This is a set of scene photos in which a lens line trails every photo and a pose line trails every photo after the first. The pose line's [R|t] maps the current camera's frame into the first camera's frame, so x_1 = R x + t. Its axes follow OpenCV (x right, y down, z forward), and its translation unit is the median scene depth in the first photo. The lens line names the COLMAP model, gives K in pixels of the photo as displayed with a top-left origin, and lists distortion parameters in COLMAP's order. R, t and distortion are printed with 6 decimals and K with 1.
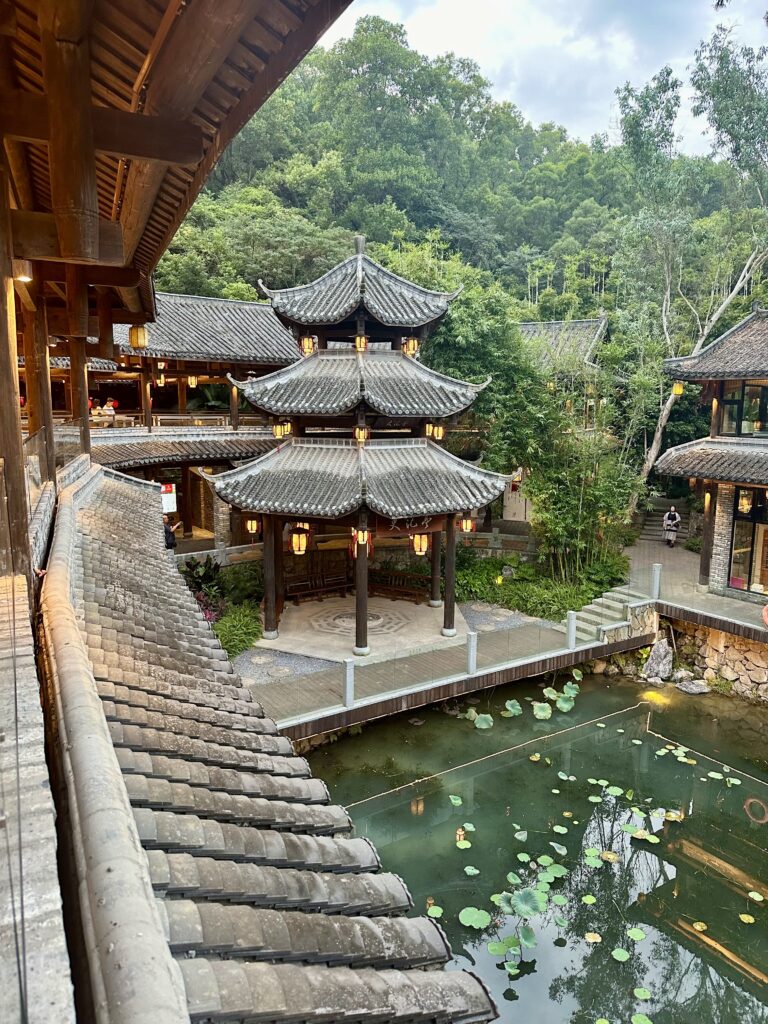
lens RADIAL K [[711.0, 0, 382.1], [0, 711.0, 518.4], [0, 0, 1]] dist [0.147018, -0.269892]
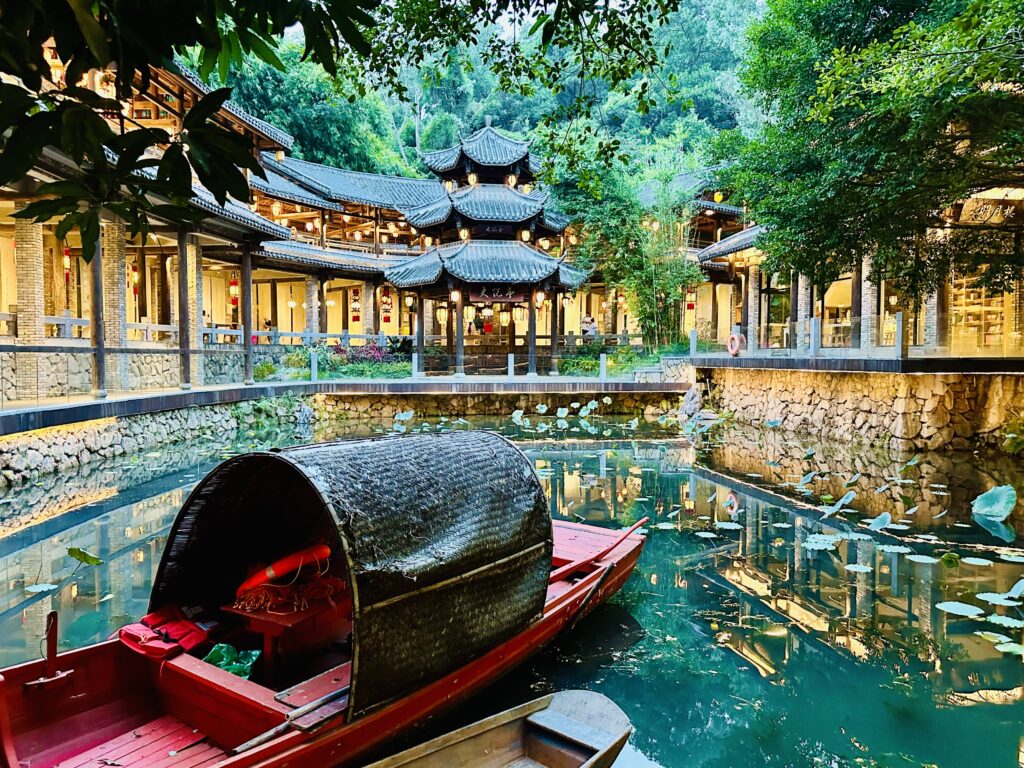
lens RADIAL K [[751.4, 0, 505.1], [0, 751.4, 385.2], [0, 0, 1]] dist [0.193935, -0.414936]
pose [[0.908812, 0.007823, -0.417133, 0.644464], [-0.059433, 0.992055, -0.110882, 0.334236], [0.412951, 0.125562, 0.902056, -0.355428]]
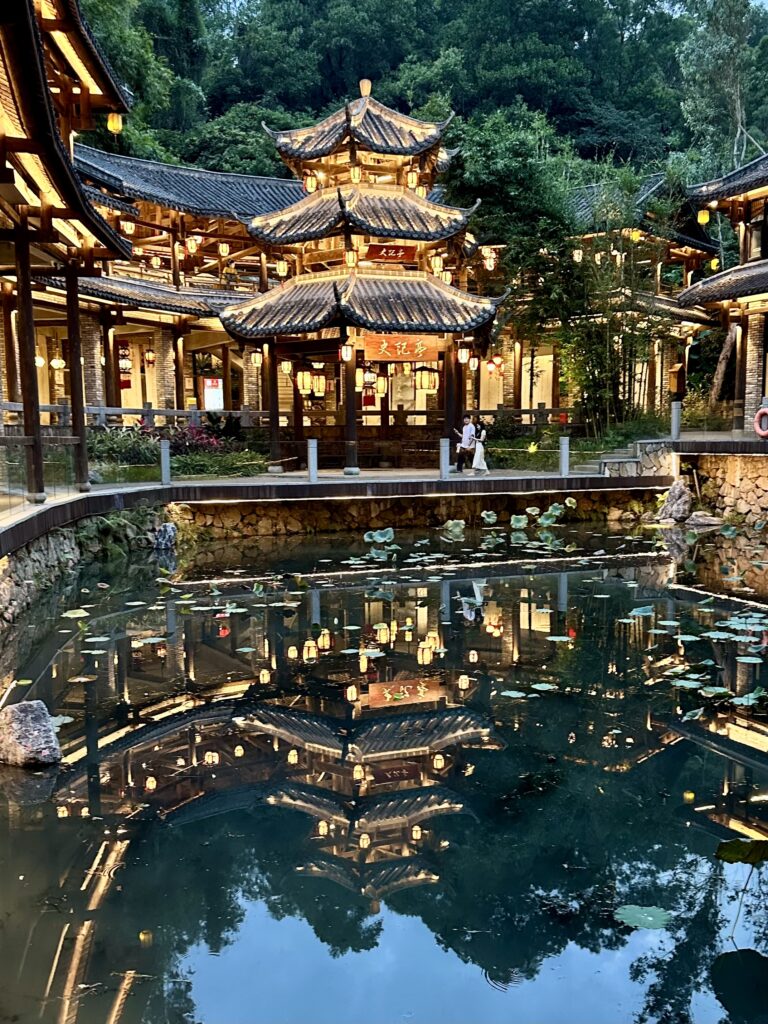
lens RADIAL K [[1006.7, 0, 397.5], [0, 1006.7, 550.2], [0, 0, 1]] dist [0.201636, -0.430223]
pose [[0.979638, 0.006798, -0.200659, 0.294584], [-0.016375, 0.998802, -0.046110, 0.325063], [0.200105, 0.048457, 0.978575, -0.369509]]
